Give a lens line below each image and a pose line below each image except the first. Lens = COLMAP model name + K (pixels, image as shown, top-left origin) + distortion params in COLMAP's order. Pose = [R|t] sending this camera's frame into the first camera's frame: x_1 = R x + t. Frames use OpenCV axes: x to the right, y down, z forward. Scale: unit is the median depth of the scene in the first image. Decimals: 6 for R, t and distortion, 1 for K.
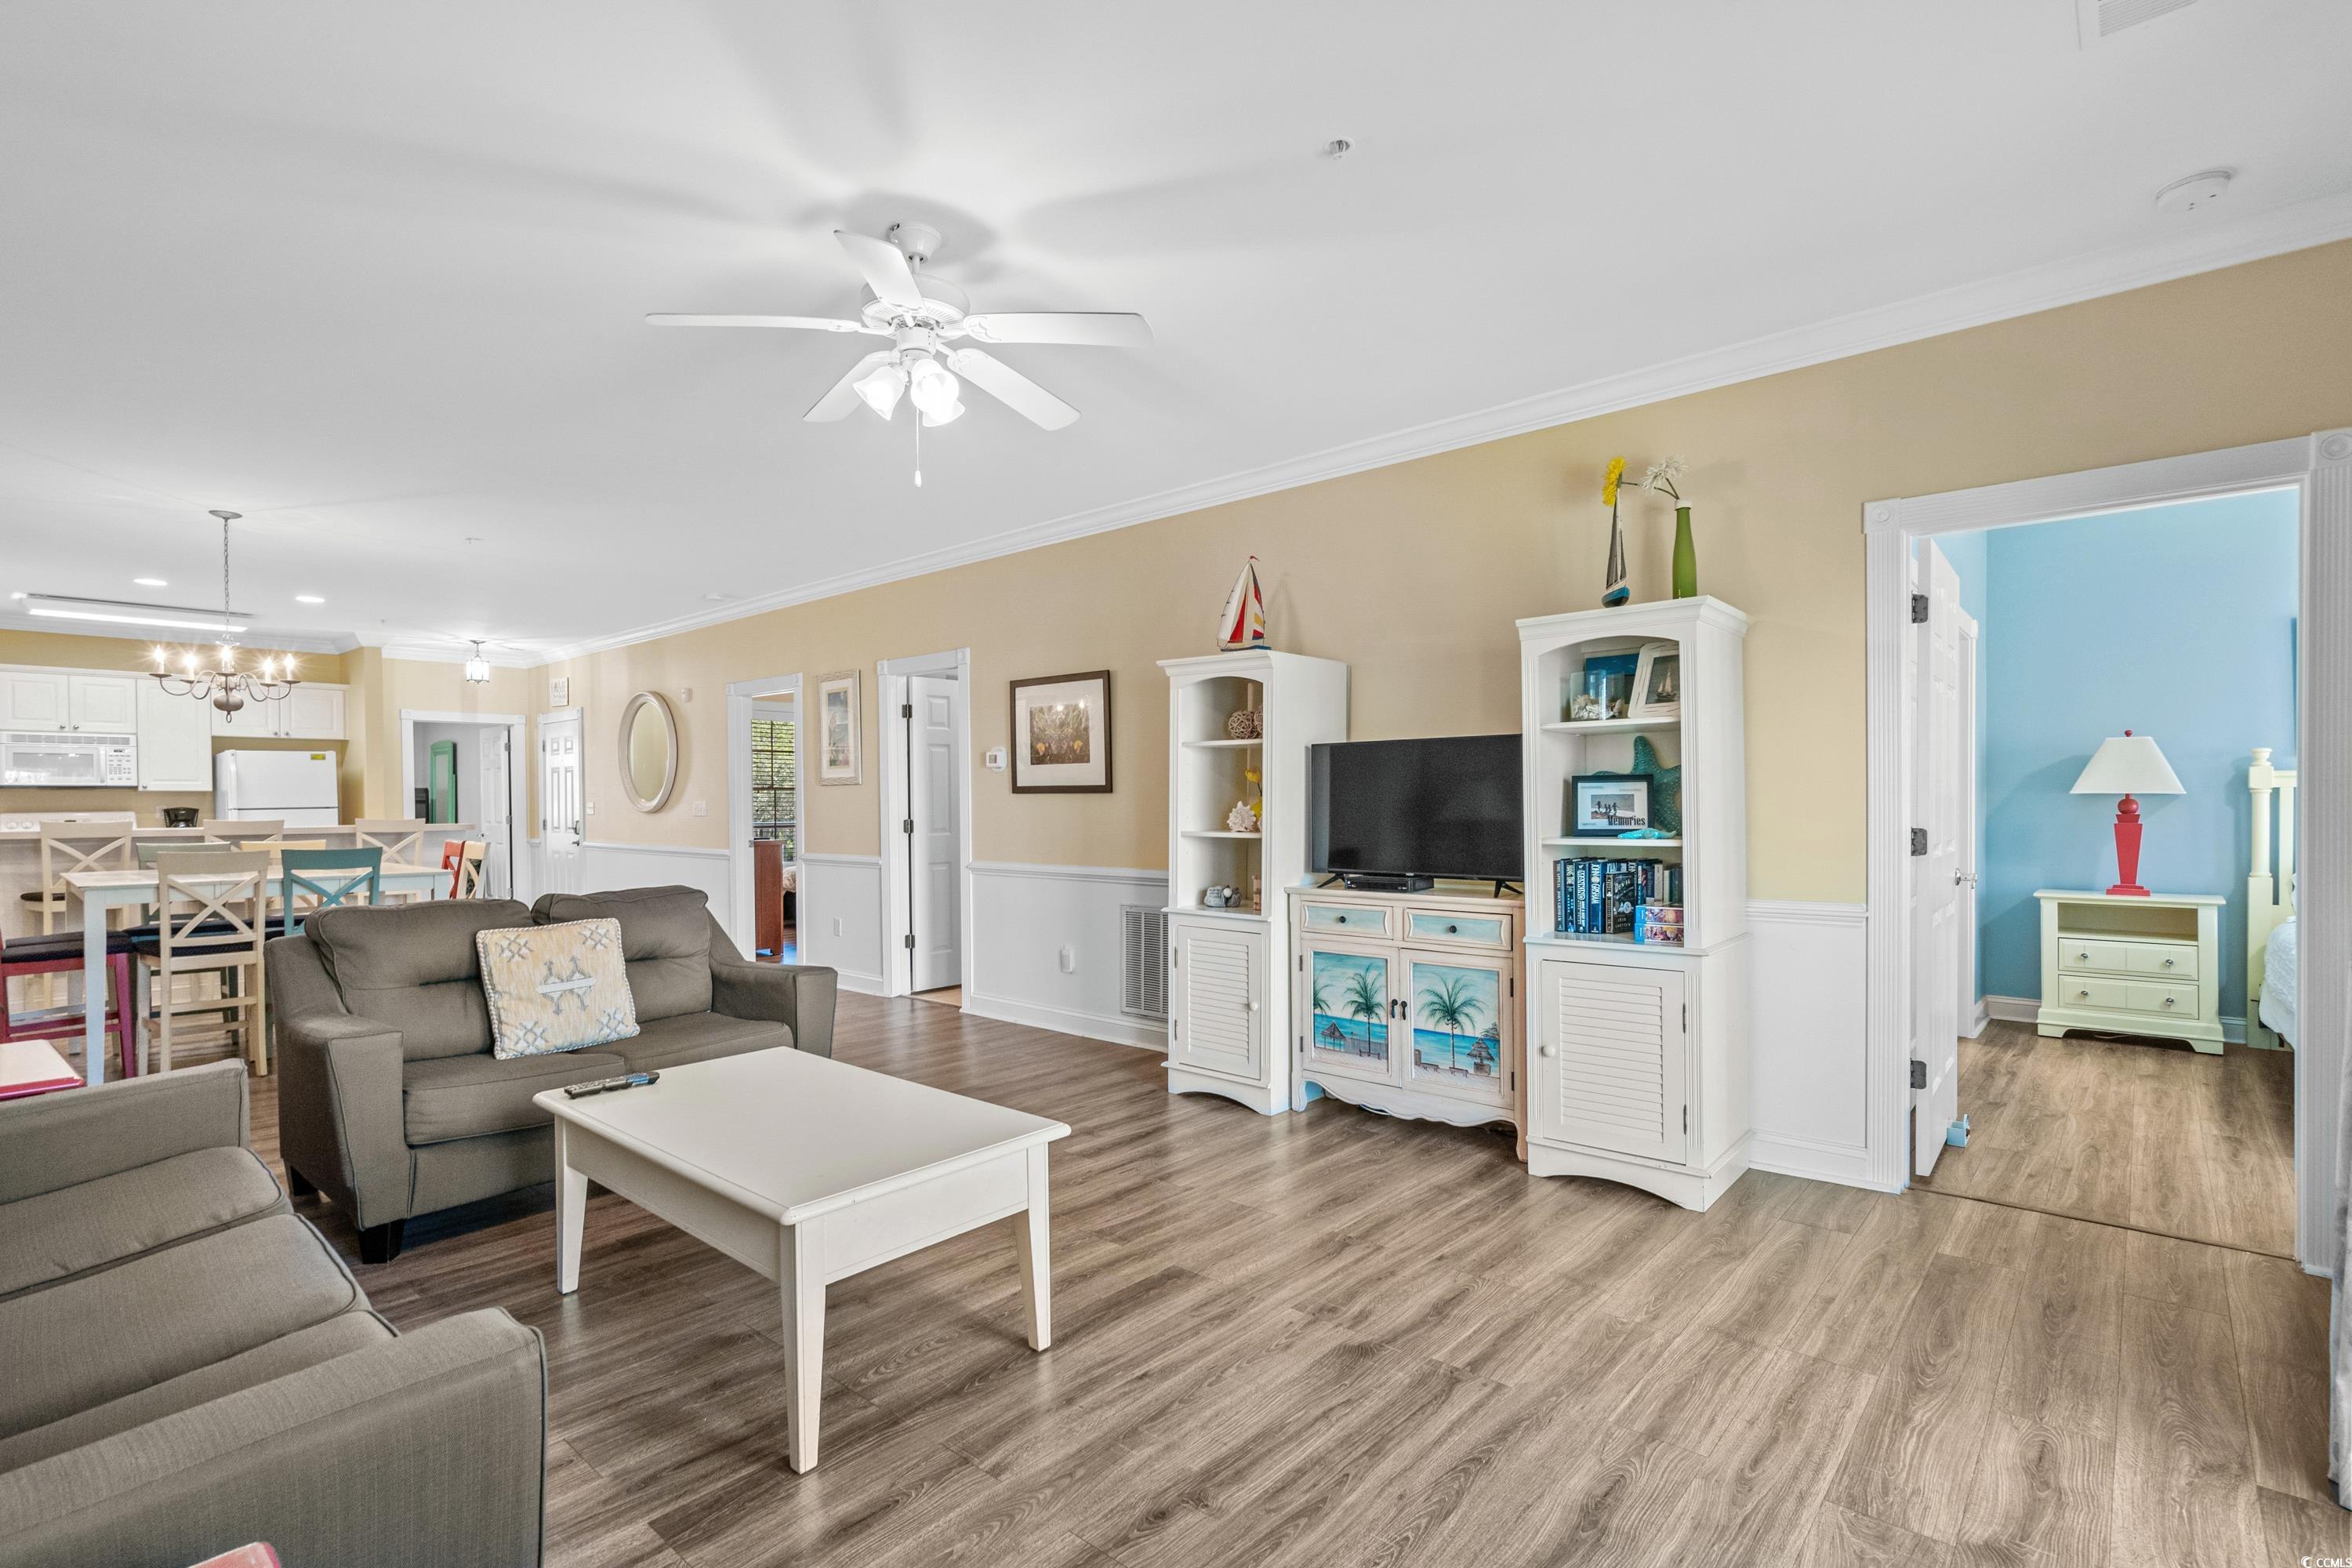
lens RADIAL K [[1097.8, 0, 1163.7], [0, 1097.8, 810.4], [0, 0, 1]] dist [-0.003334, -0.000784]
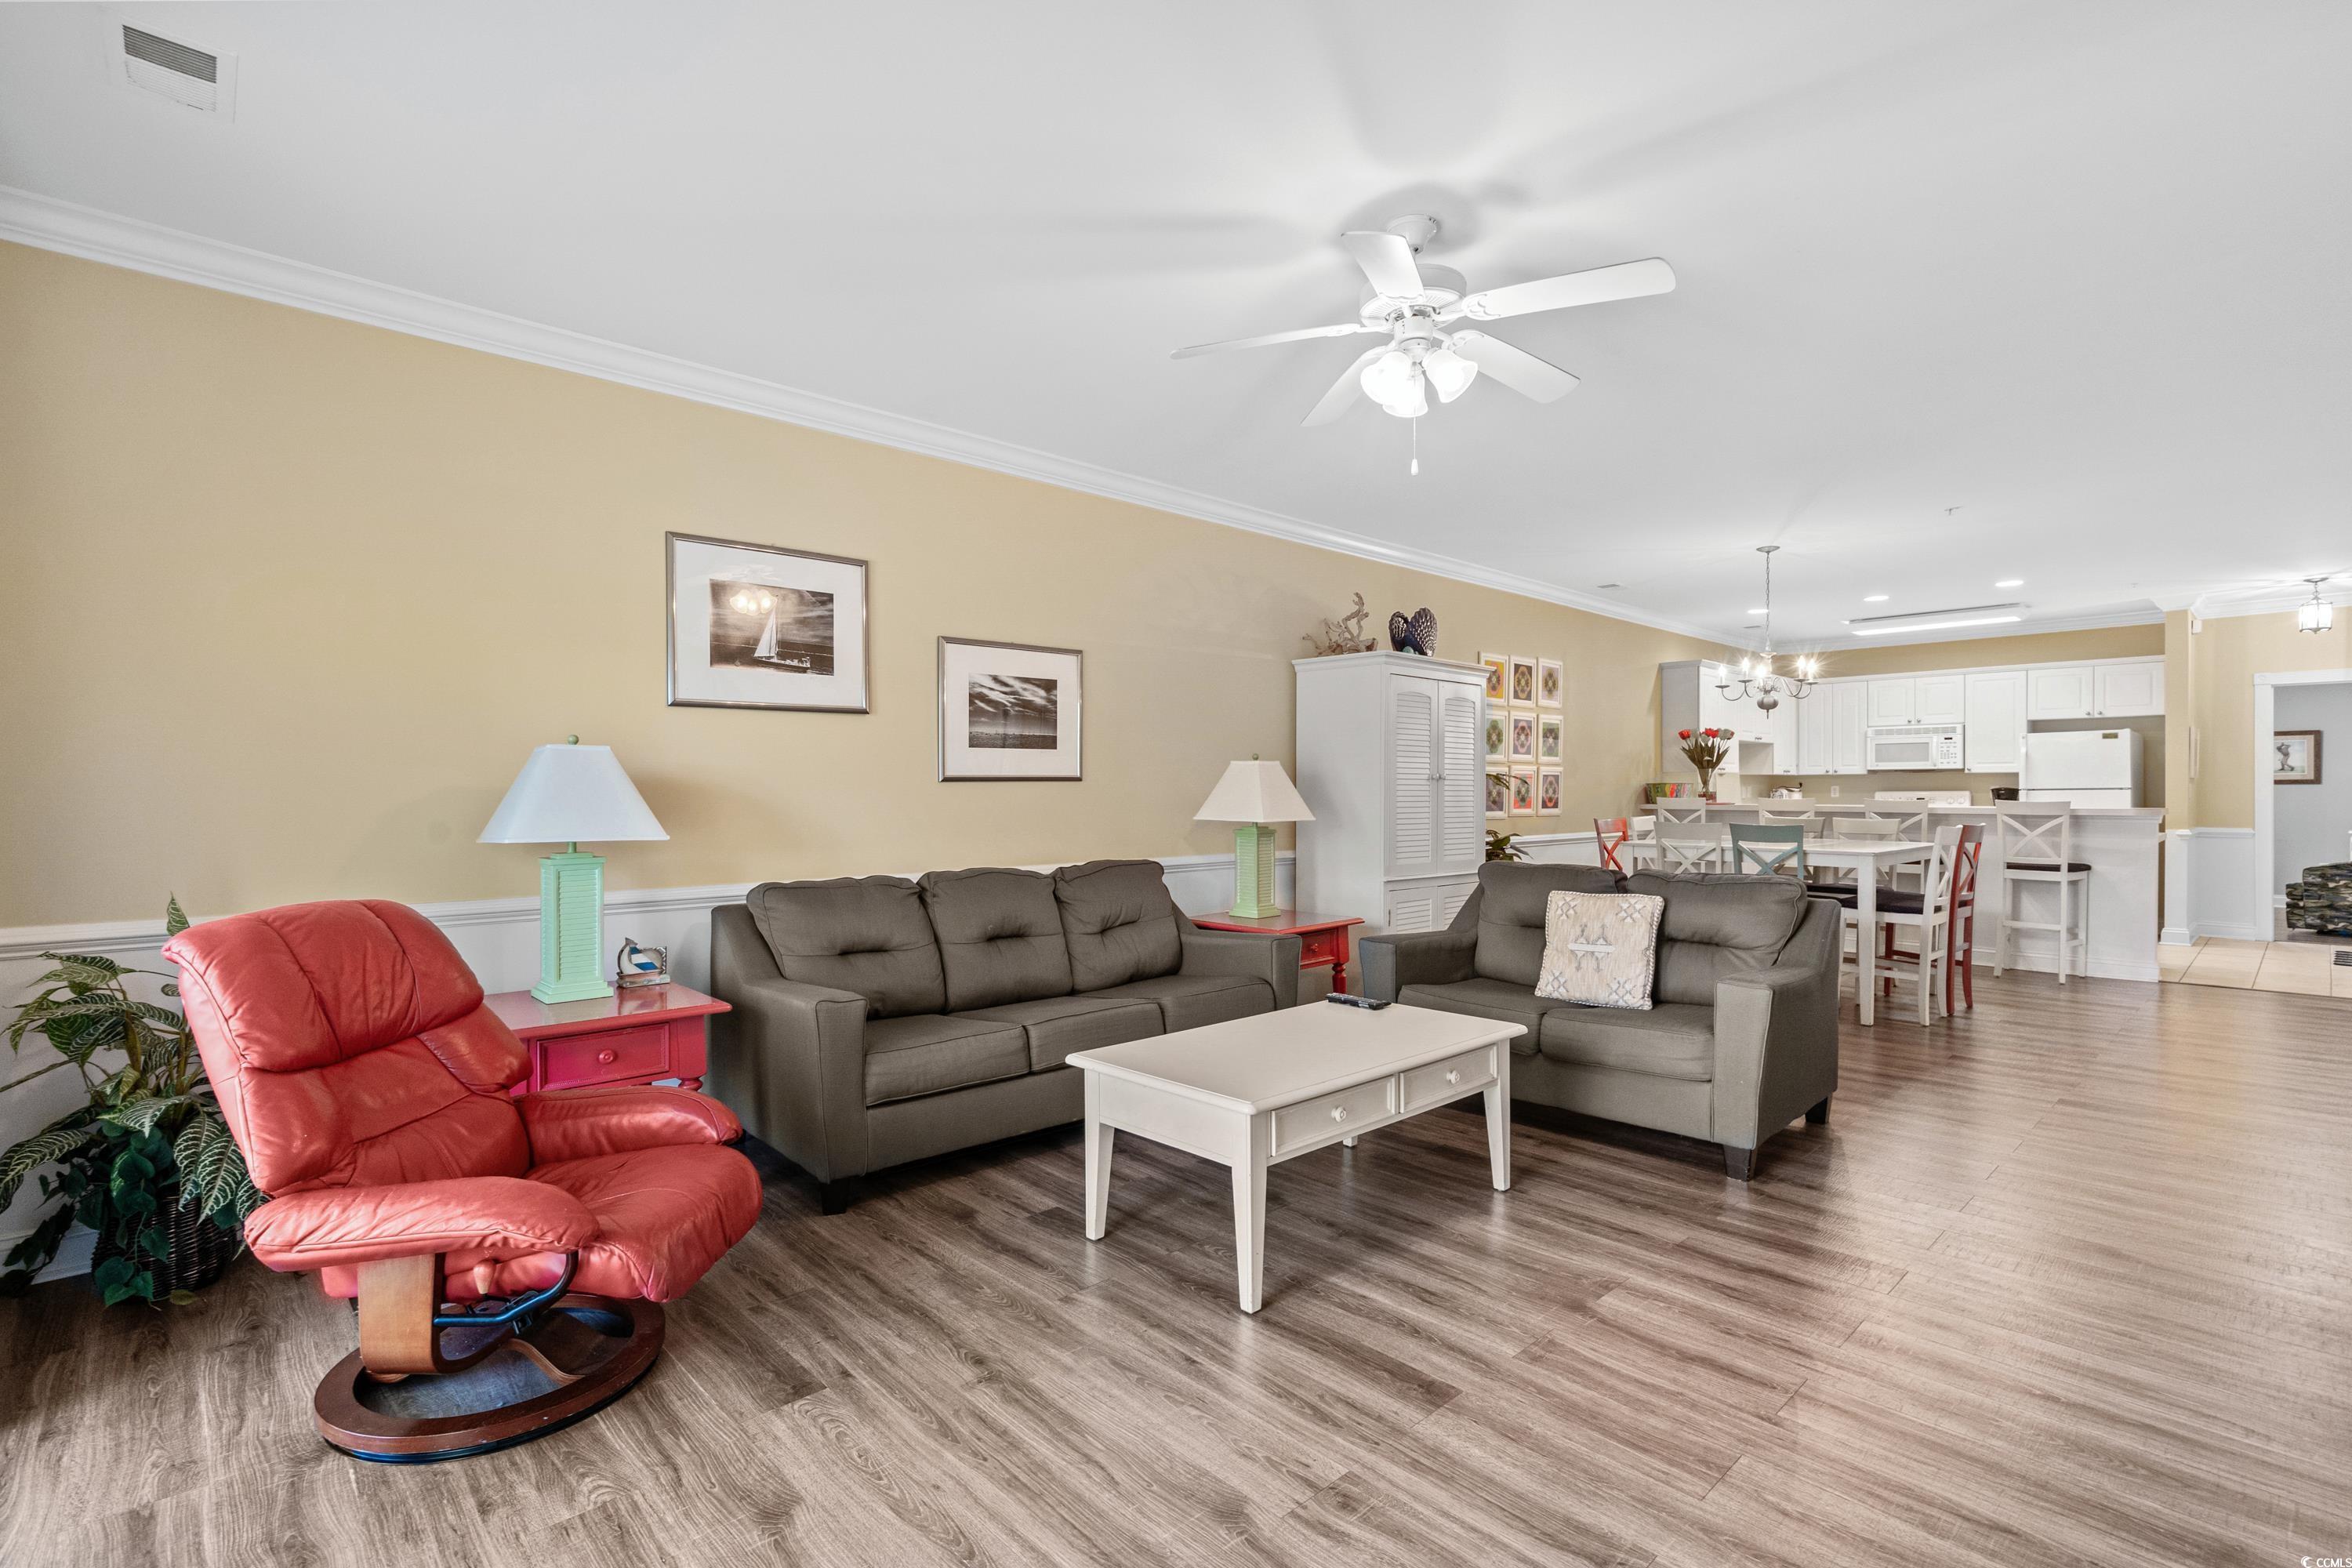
lens RADIAL K [[1089.5, 0, 1185.2], [0, 1089.5, 794.7], [0, 0, 1]] dist [0.000614, 0.000280]
pose [[-0.084888, 0.011602, -0.996323, 0.586354], [-0.006140, 0.999907, 0.012167, -0.009413], [0.996372, 0.007150, -0.084809, 0.648671]]
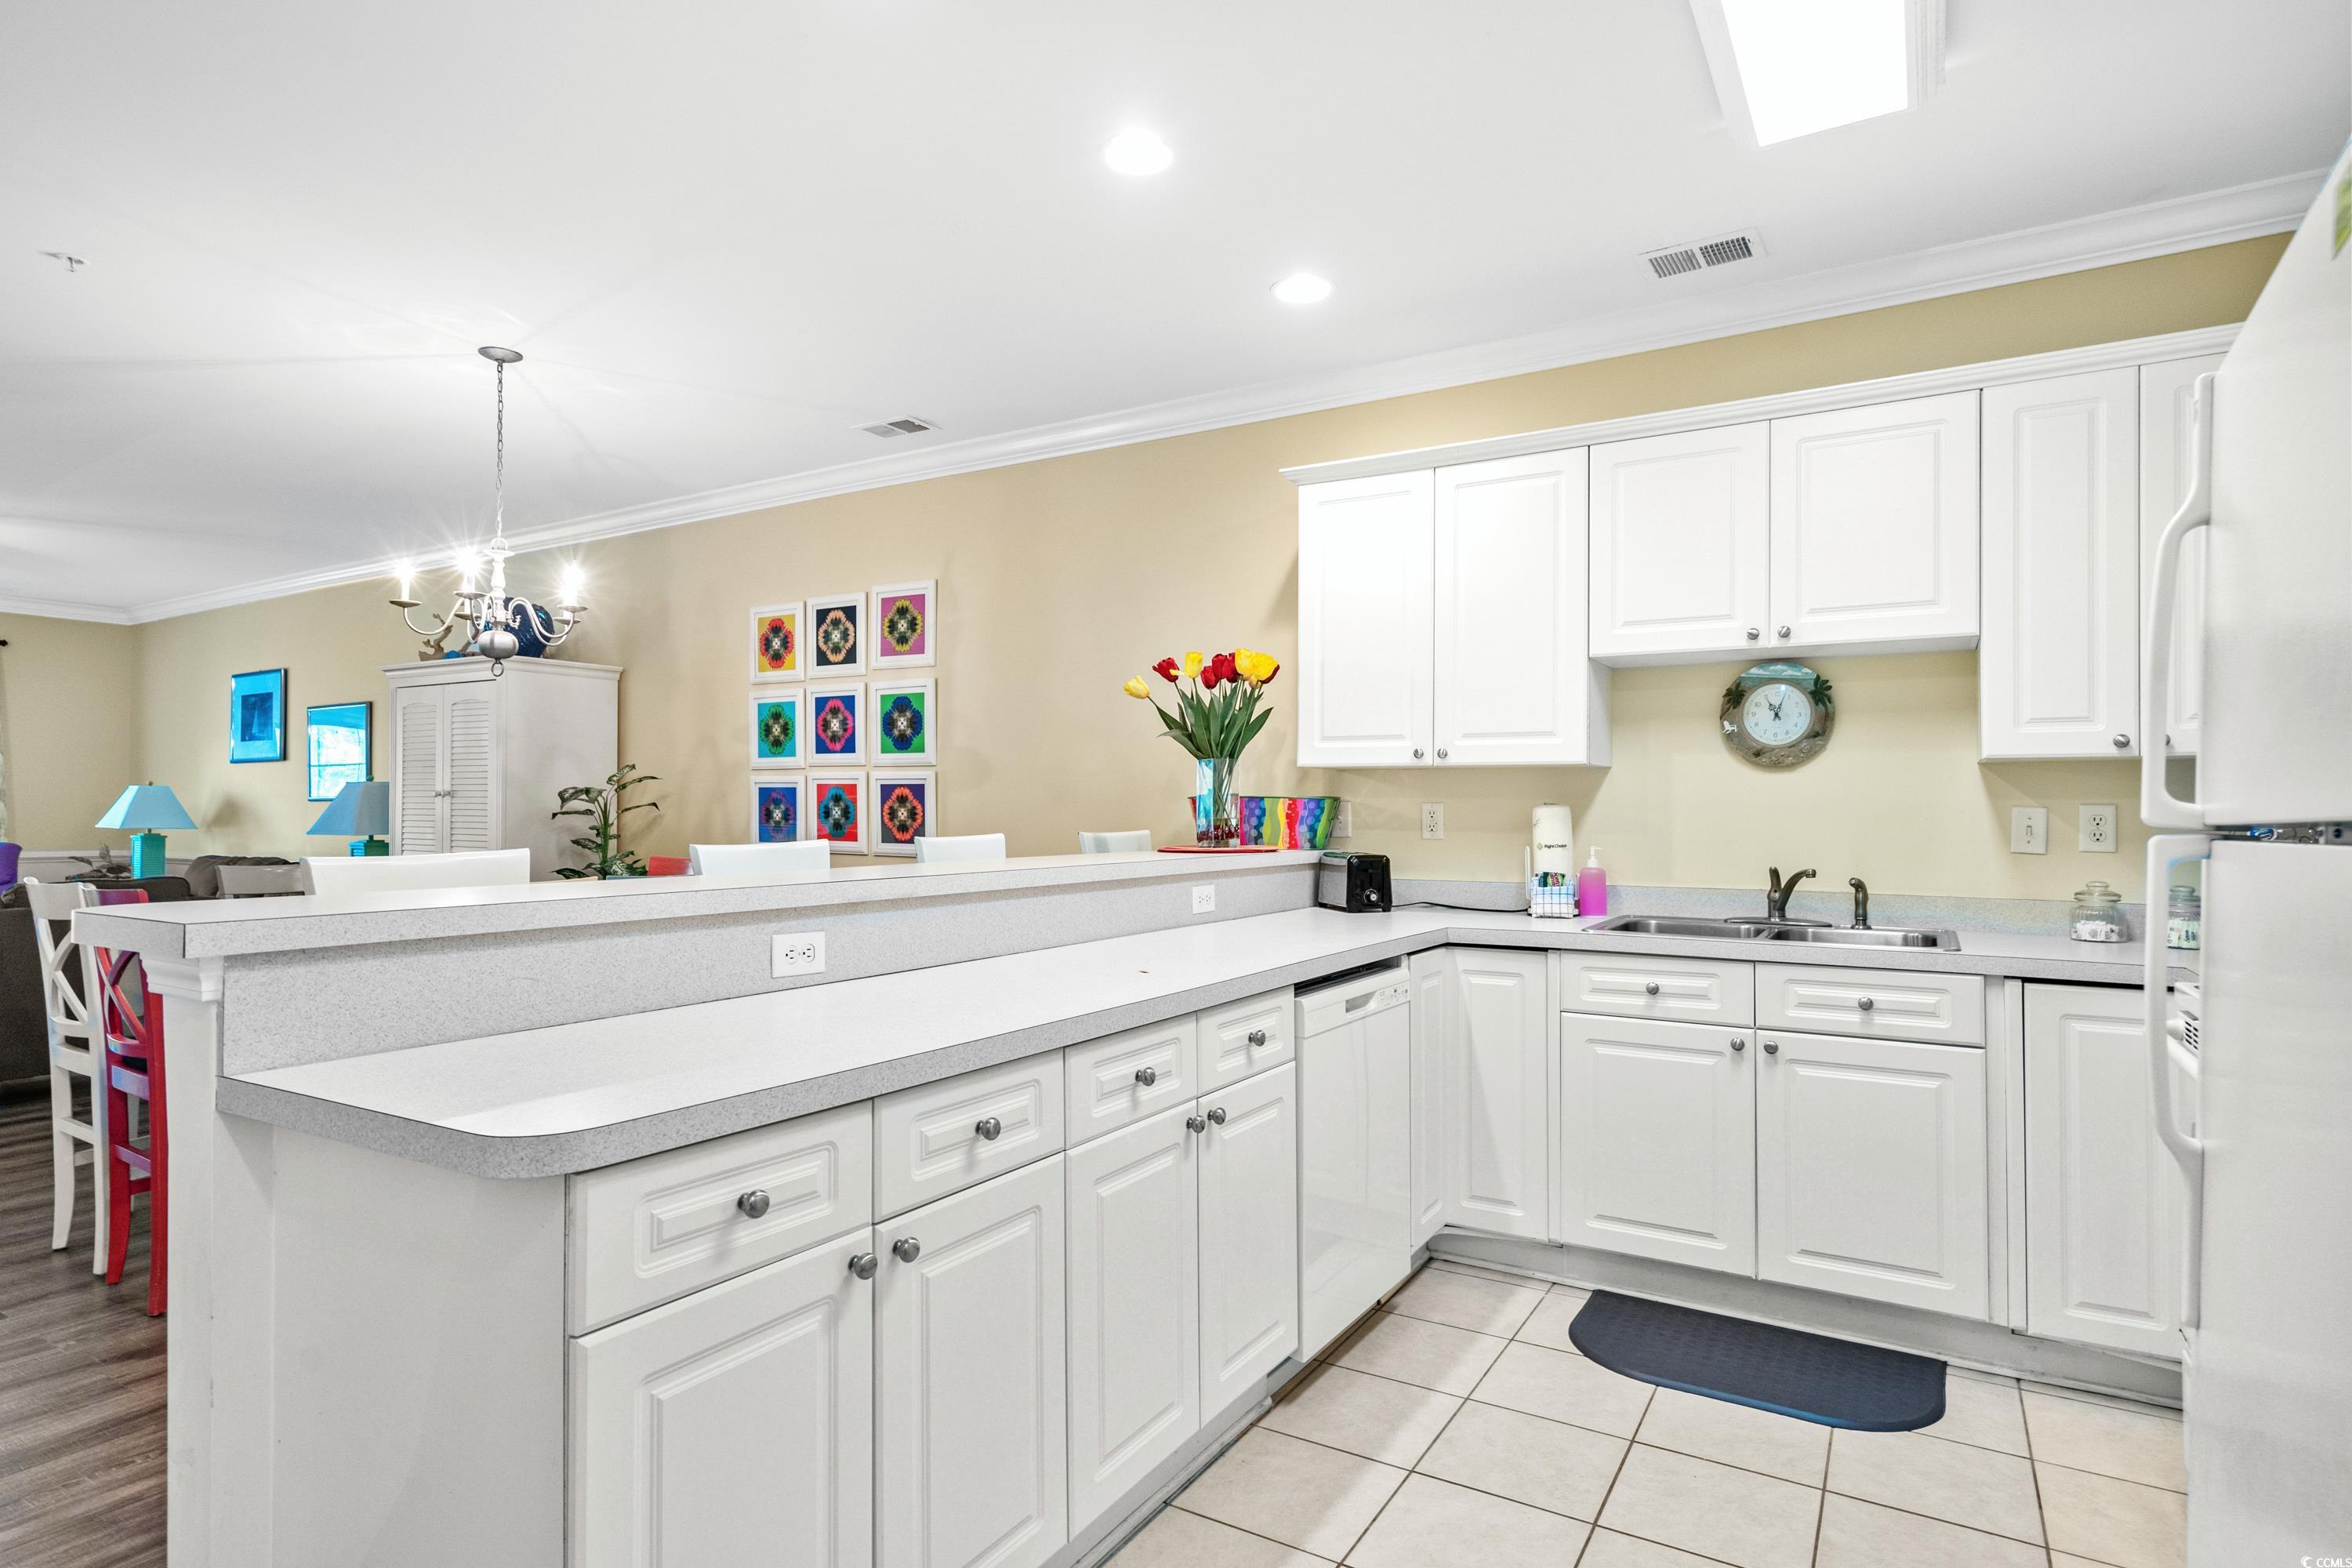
lens RADIAL K [[1226.2, 0, 1177.8], [0, 1226.2, 796.6], [0, 0, 1]] dist [0.002151, 0.000260]
pose [[-0.983728, 0.003314, -0.179636, -1.585891], [0.003175, 0.999994, 0.001062, -0.012529], [0.179639, 0.000474, -0.983733, 2.534113]]
